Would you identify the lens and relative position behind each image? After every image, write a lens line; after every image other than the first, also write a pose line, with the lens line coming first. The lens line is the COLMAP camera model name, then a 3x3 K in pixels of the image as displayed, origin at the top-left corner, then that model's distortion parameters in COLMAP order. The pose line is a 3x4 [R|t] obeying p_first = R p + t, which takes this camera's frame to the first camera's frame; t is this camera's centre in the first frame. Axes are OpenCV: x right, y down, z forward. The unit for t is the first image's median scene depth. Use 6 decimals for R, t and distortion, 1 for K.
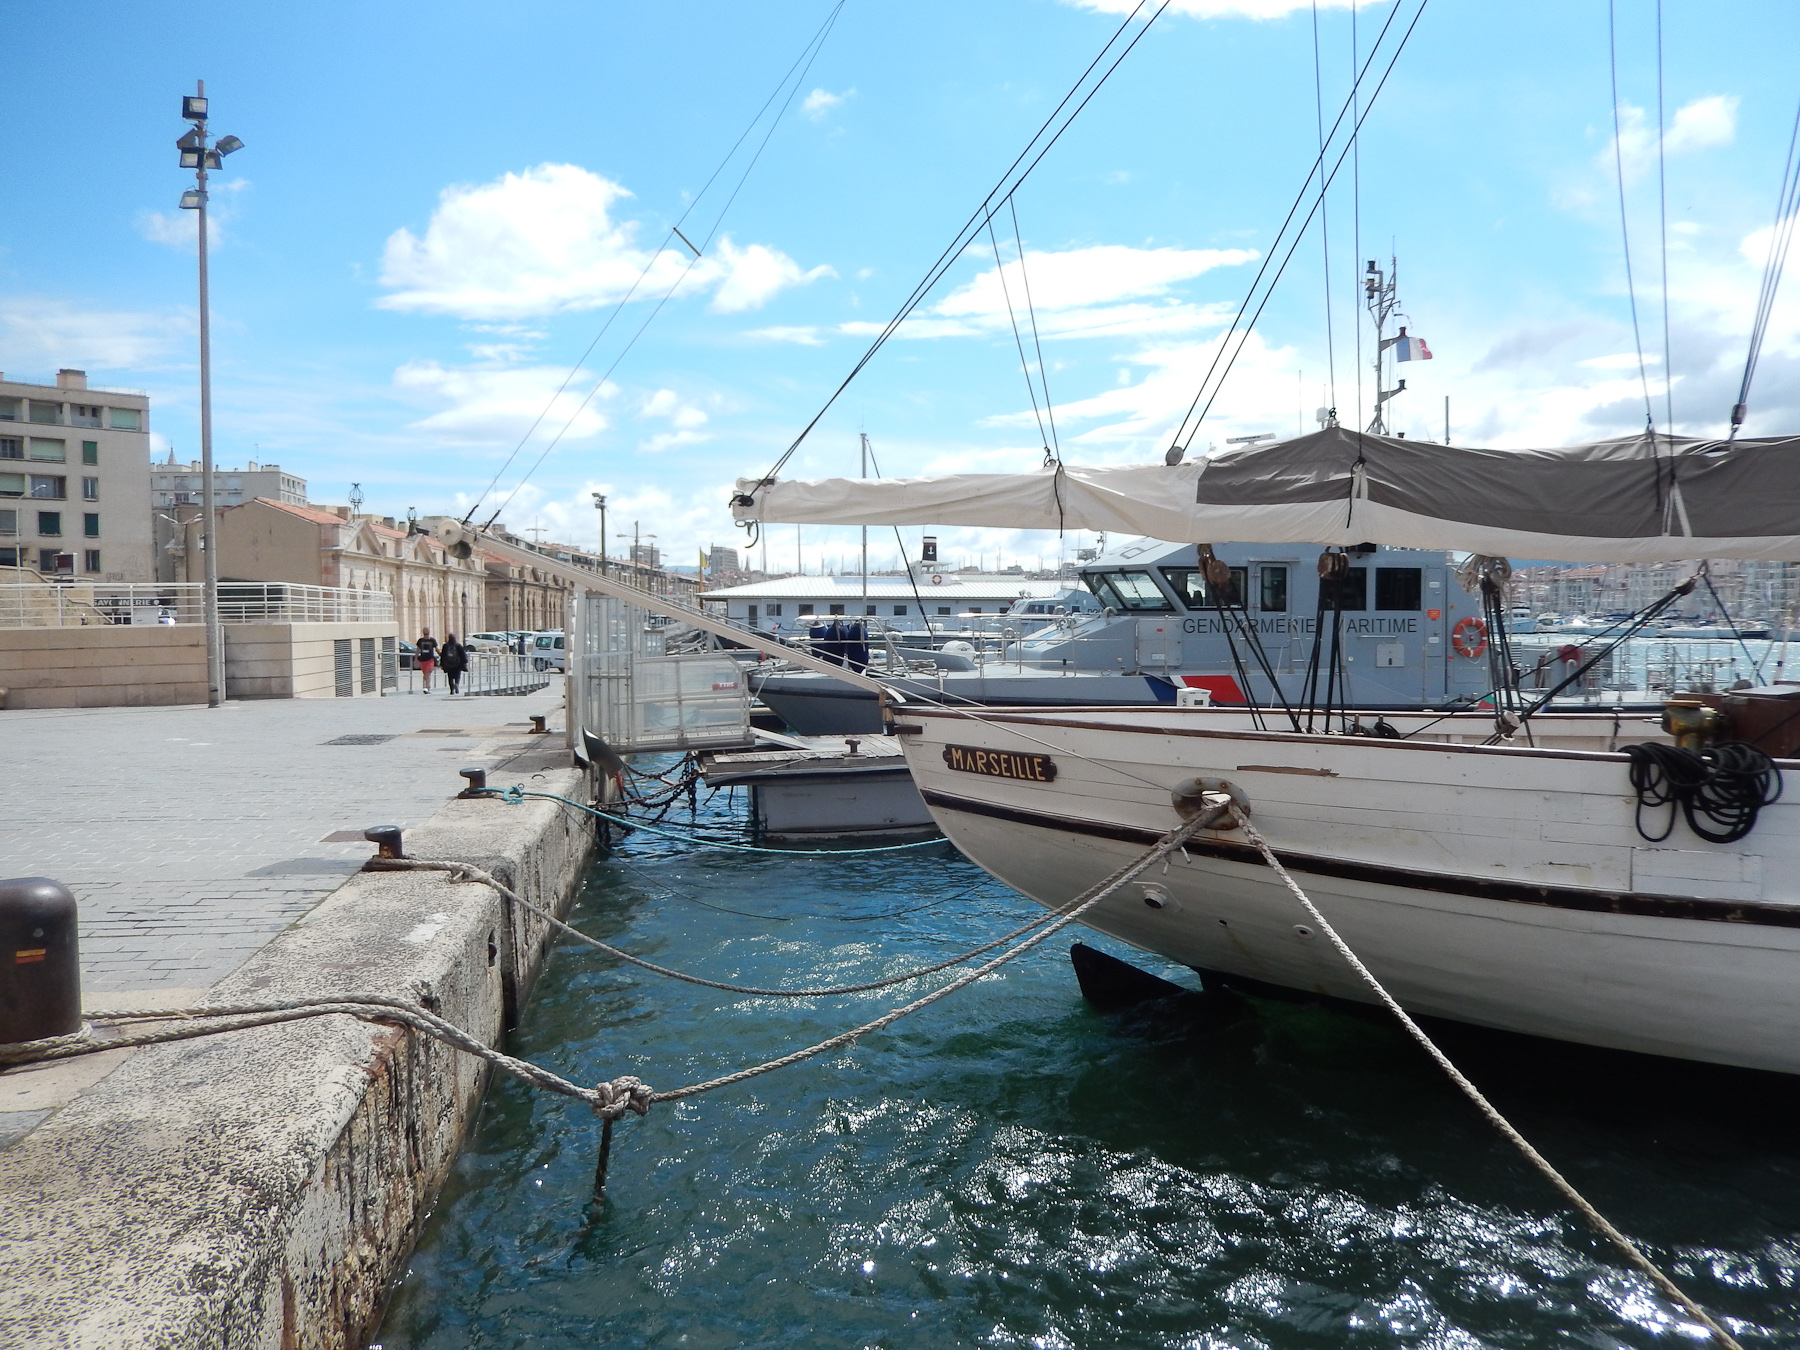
lens RADIAL K [[1301.6, 0, 900.0], [0, 1301.6, 675.0], [0, 0, 1]] dist [-0.021854, 0.038463]
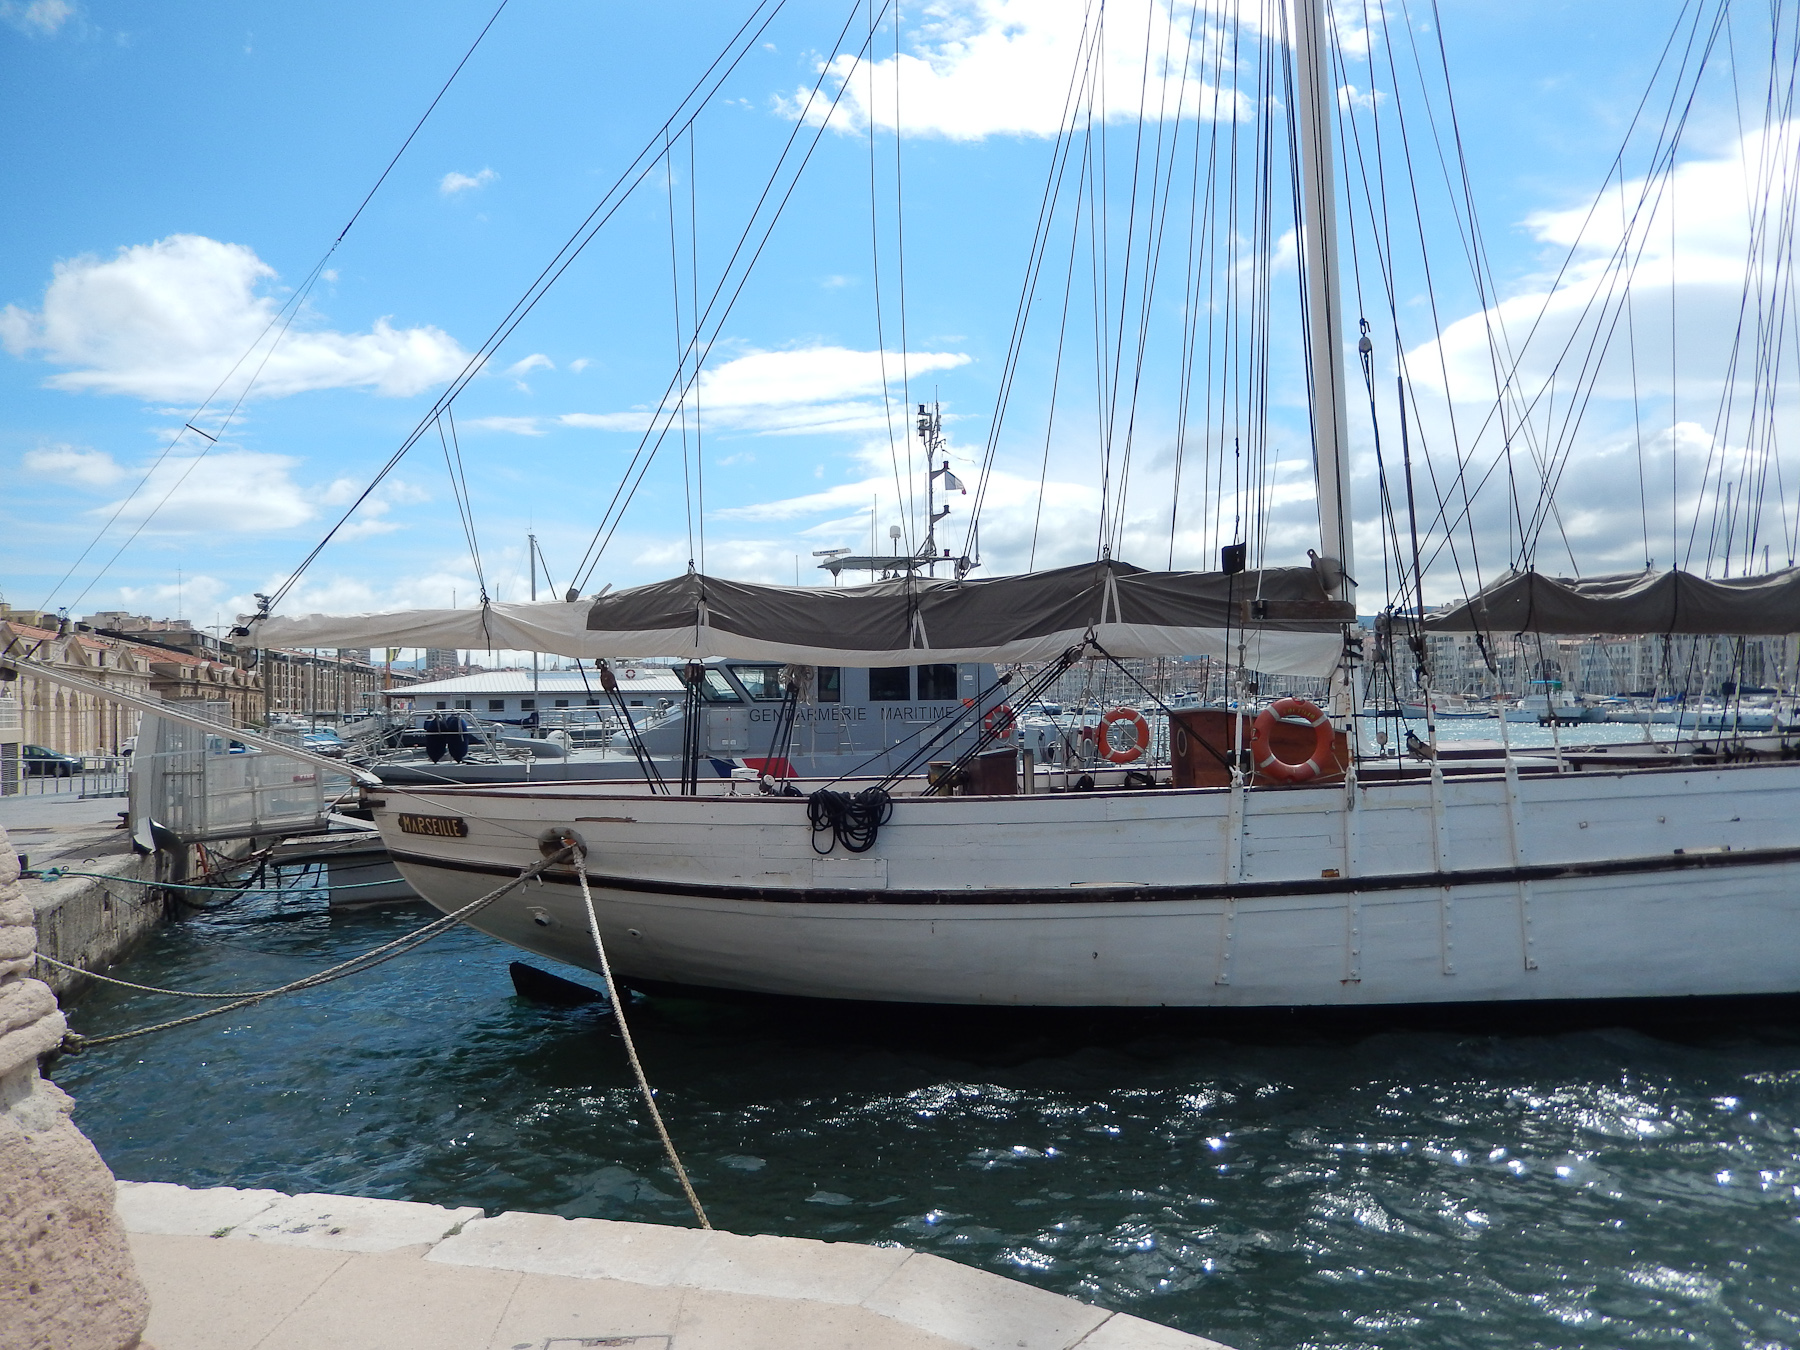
lens RADIAL K [[1301.6, 0, 900.0], [0, 1301.6, 675.0], [0, 0, 1]] dist [-0.021854, 0.038463]
pose [[0.979680, -0.017415, 0.199812, 0.165288], [0.031013, 0.997395, -0.065131, 0.008971], [-0.198157, 0.070004, 0.977667, -0.240351]]
